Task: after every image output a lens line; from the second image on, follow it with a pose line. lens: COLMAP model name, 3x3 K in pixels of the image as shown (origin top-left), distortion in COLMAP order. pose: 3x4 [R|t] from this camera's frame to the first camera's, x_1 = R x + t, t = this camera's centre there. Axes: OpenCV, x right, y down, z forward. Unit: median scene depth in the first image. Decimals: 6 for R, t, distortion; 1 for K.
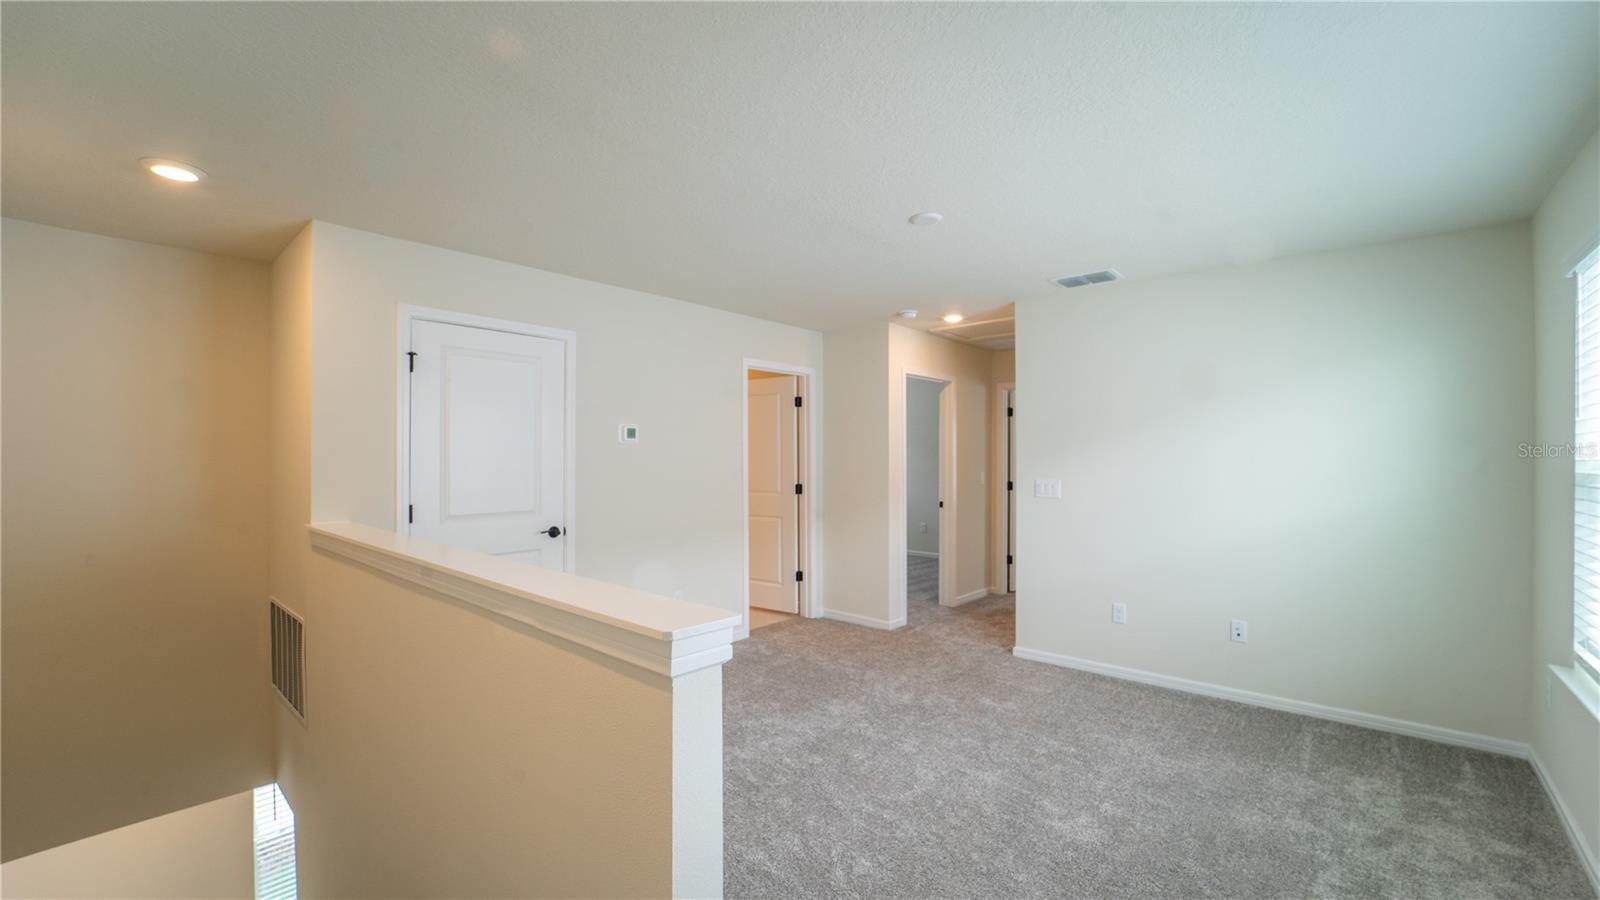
lens RADIAL K [[647.7, 0, 795.7], [0, 647.7, 452.8], [0, 0, 1]] dist [-0.020516, -0.000811]
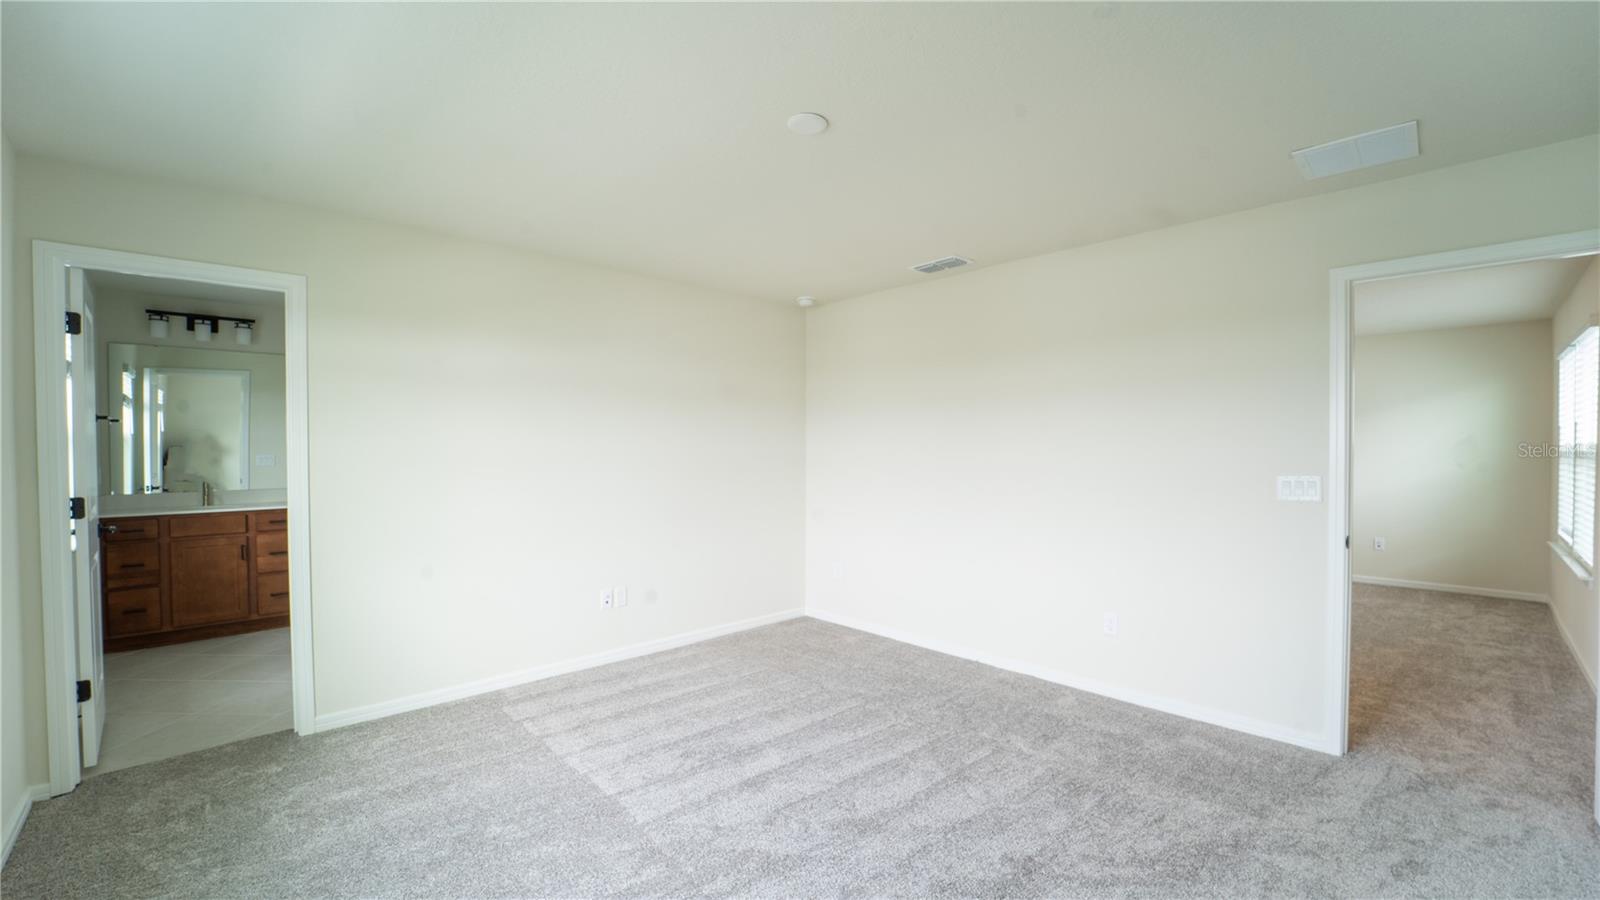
lens RADIAL K [[647.7, 0, 804.3], [0, 647.7, 452.1], [0, 0, 1]] dist [-0.020516, -0.000811]
pose [[0.996778, 0.000876, -0.080210, -1.141357], [0.000164, 0.999916, 0.012961, 0.007930], [0.080215, -0.012933, 0.996694, -1.325738]]
